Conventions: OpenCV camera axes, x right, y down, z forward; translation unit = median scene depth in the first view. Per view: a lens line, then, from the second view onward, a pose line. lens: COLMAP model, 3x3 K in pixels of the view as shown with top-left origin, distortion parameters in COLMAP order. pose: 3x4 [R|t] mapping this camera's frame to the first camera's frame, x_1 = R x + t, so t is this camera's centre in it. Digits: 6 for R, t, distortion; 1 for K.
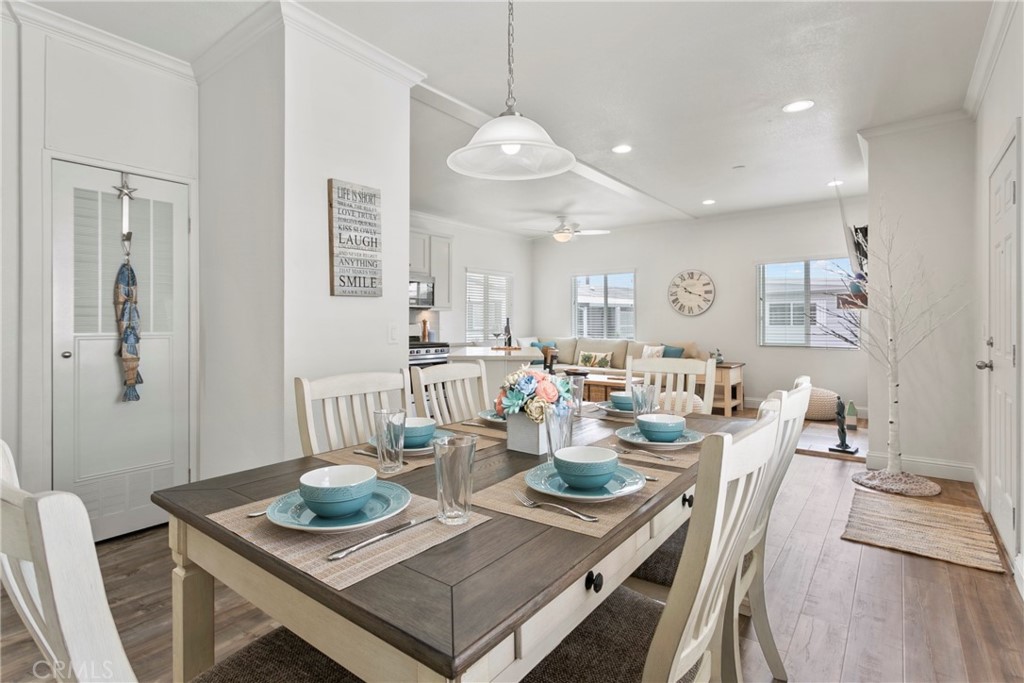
lens RADIAL K [[500.3, 0, 516.4], [0, 500.3, 319.3], [0, 0, 1]] dist [-0.000401, -0.000032]
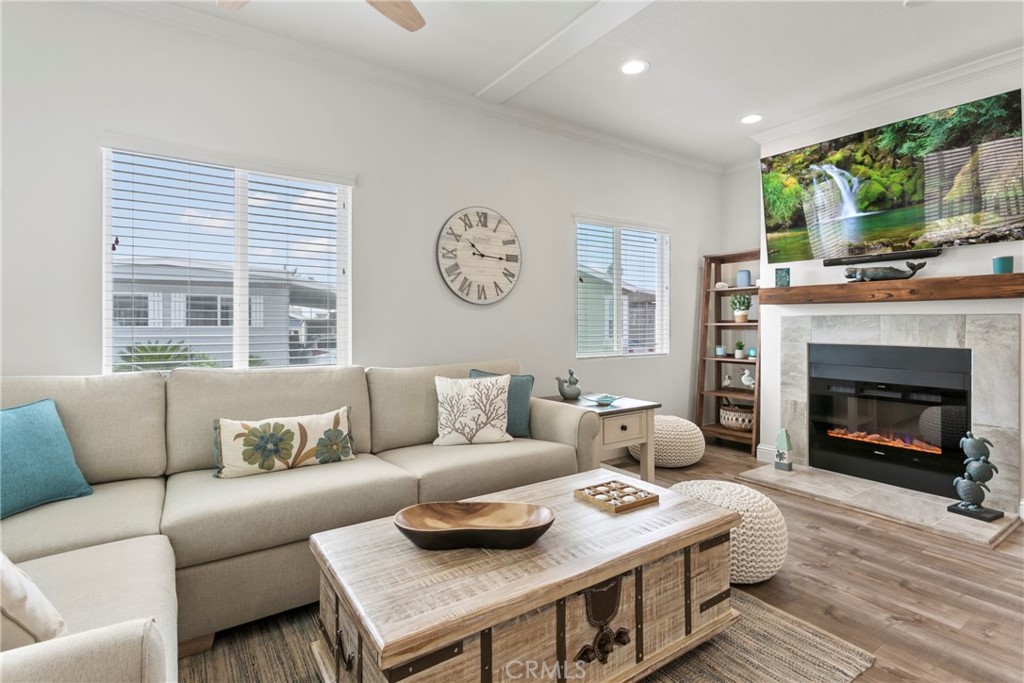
lens RADIAL K [[500.4, 0, 515.6], [0, 500.4, 323.8], [0, 0, 1]] dist [0.000443, 0.001165]
pose [[0.302010, -0.000997, 0.953304, -0.093945], [-0.007670, 0.999965, 0.003475, 0.009466], [-0.953274, -0.008362, 0.301992, 0.843315]]
